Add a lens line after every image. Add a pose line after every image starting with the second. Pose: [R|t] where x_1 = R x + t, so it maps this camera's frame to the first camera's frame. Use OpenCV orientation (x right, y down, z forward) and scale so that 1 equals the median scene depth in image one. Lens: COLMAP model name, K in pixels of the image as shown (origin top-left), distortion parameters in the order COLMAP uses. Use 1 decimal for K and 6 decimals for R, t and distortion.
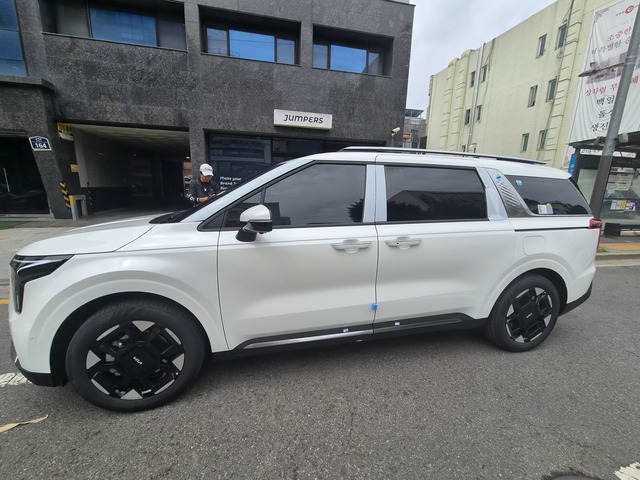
lens RADIAL K [[261.8, 0, 315.5], [0, 261.8, 241.0], [0, 0, 1]] dist [-0.000505, 0.000284]
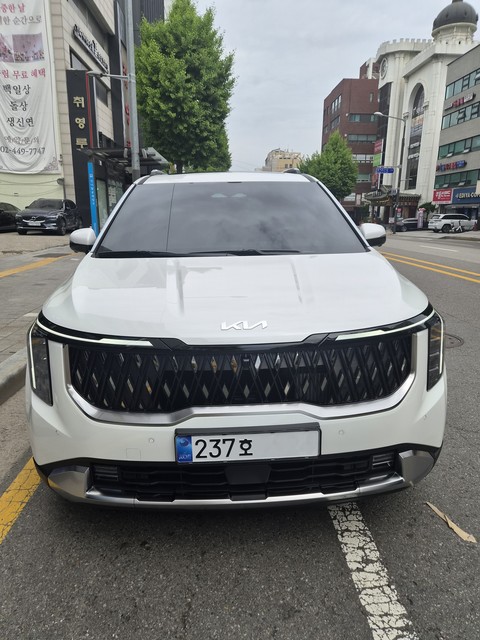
lens RADIAL K [[428.6, 0, 238.4], [0, 428.6, 316.9], [0, 0, 1]] dist [0.062652, -0.055339]
pose [[0.193551, -0.254612, 0.947476, -0.489922], [0.189959, 0.957188, 0.218417, -0.051631], [-0.962525, 0.137706, 0.233631, 0.240917]]
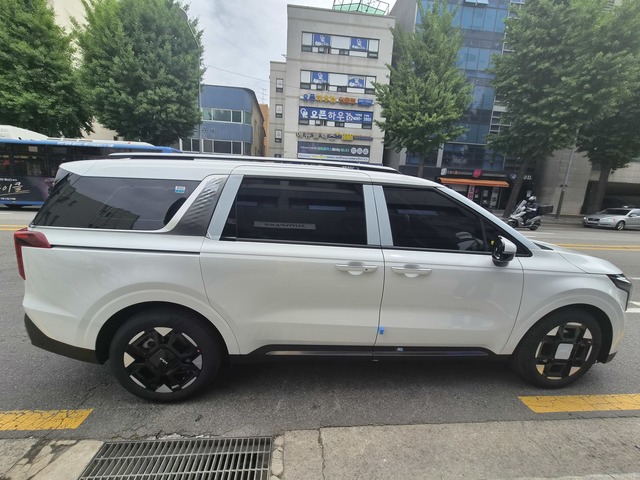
lens RADIAL K [[261.8, 0, 315.5], [0, 261.8, 241.0], [0, 0, 1]] dist [-0.000505, 0.000284]
pose [[-0.985371, -0.100865, 0.137369, 0.020395], [-0.041080, 0.922856, 0.382947, -0.154284], [-0.165398, 0.371702, -0.913499, 0.711449]]
